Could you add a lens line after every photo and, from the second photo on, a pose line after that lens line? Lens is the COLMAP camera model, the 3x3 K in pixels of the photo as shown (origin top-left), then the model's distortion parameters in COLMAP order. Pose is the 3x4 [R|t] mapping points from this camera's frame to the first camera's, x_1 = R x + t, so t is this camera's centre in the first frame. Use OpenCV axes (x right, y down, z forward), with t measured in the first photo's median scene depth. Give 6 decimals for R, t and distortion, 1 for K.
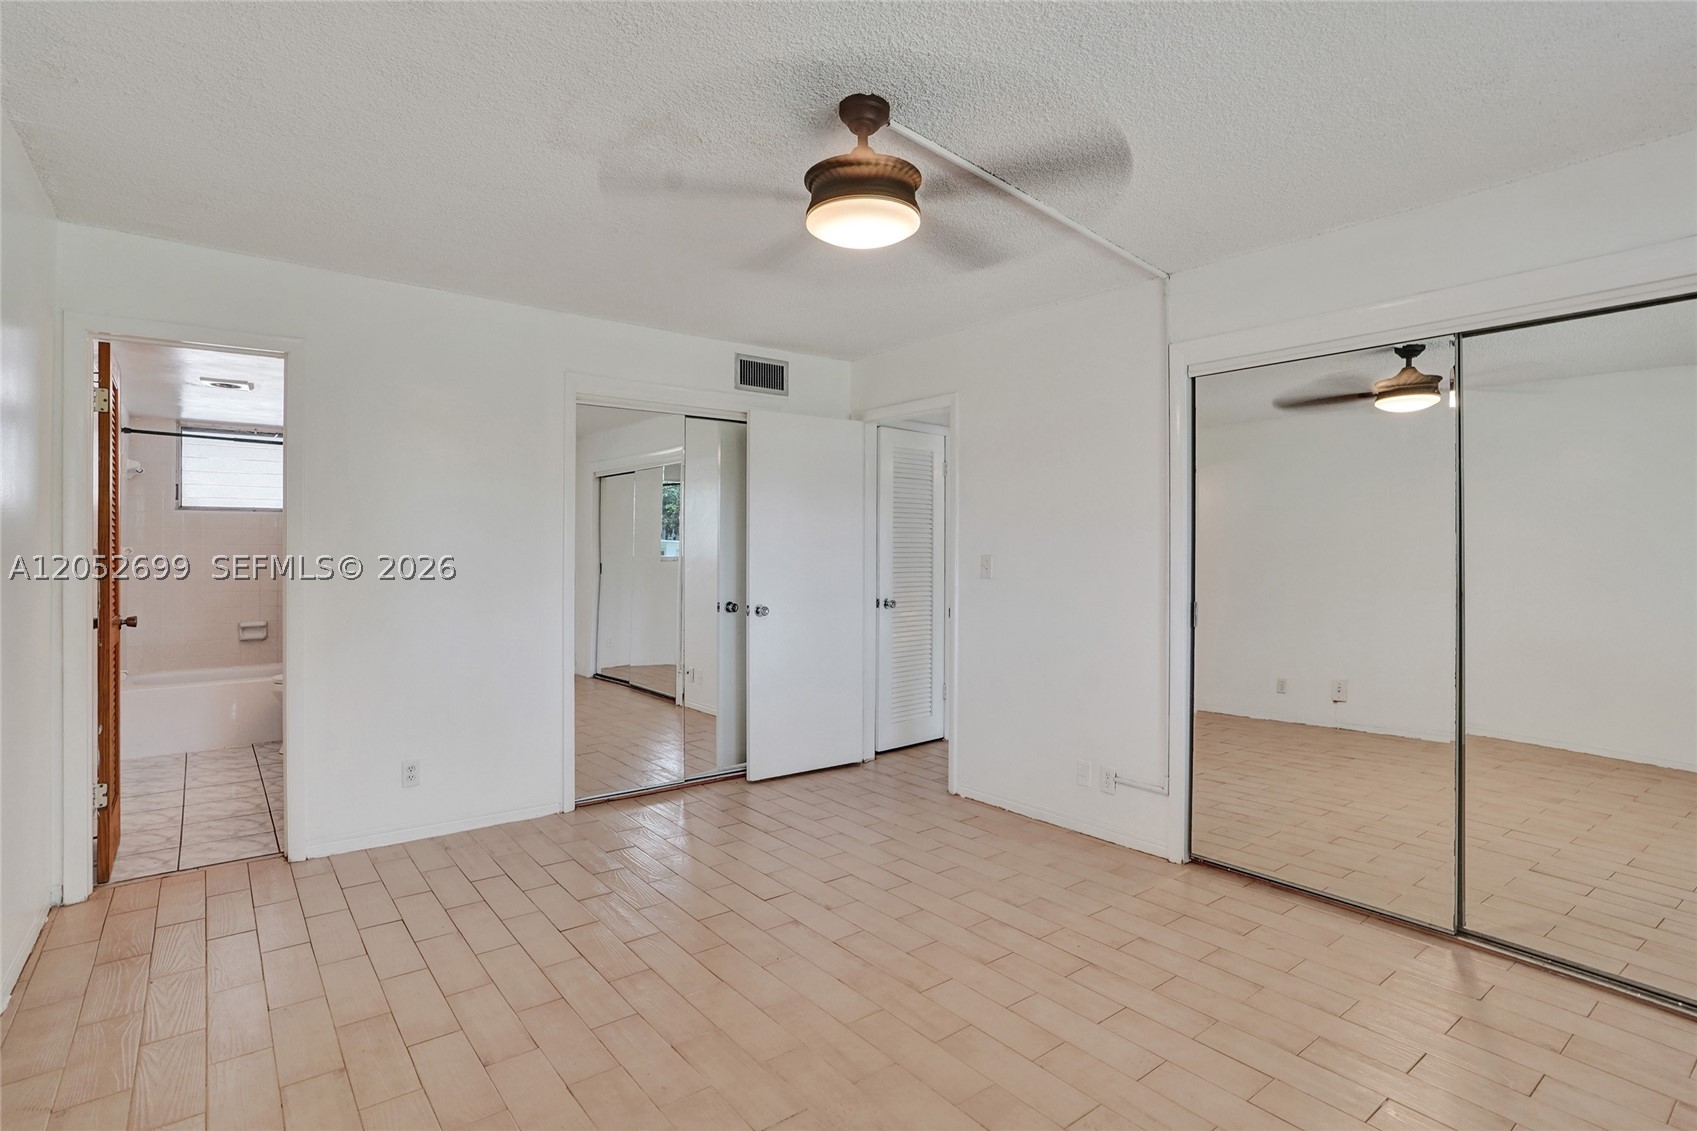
lens RADIAL K [[829.4, 0, 835.5], [0, 829.4, 553.2], [0, 0, 1]] dist [-0.057697, 0.028421]
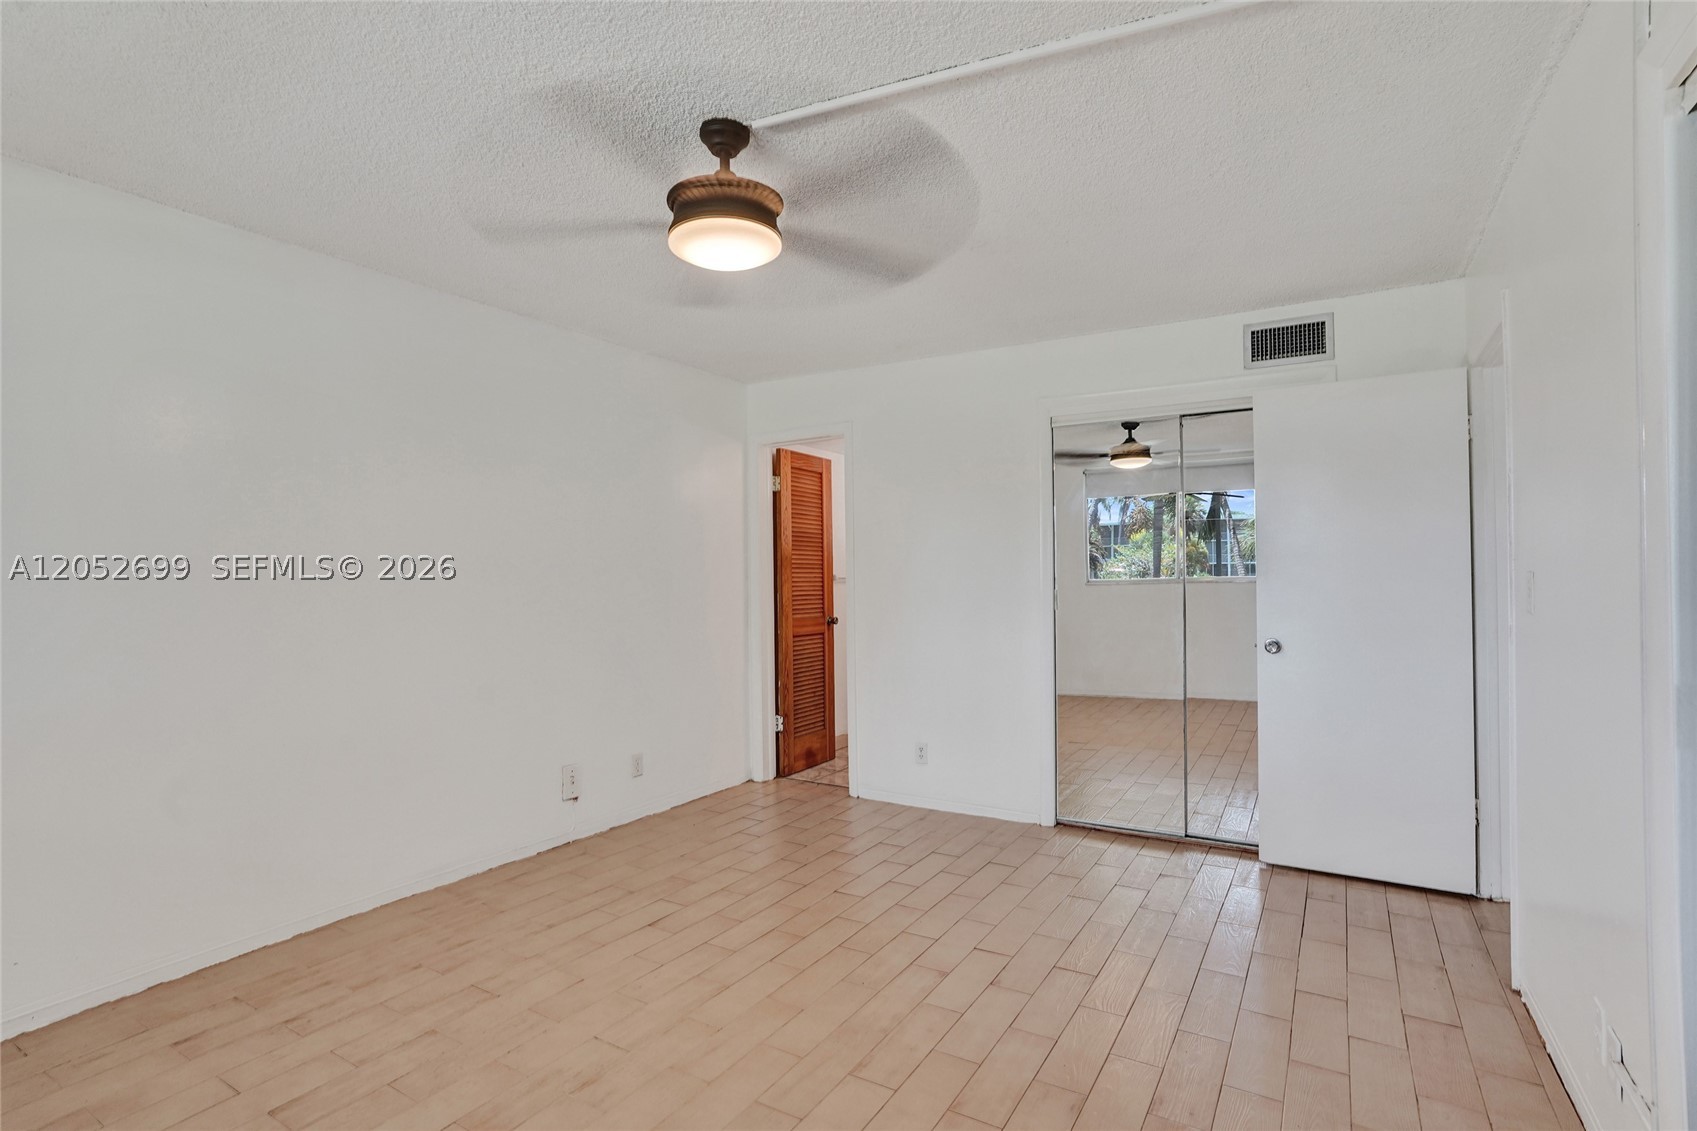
lens RADIAL K [[808.0, 0, 840.2], [0, 808.0, 560.7], [0, 0, 1]] dist [-0.068147, 0.025780]
pose [[0.365613, -0.023681, -0.930466, 0.597834], [0.001701, 0.999692, -0.024775, 0.010125], [0.930765, 0.007476, 0.365540, 0.459653]]
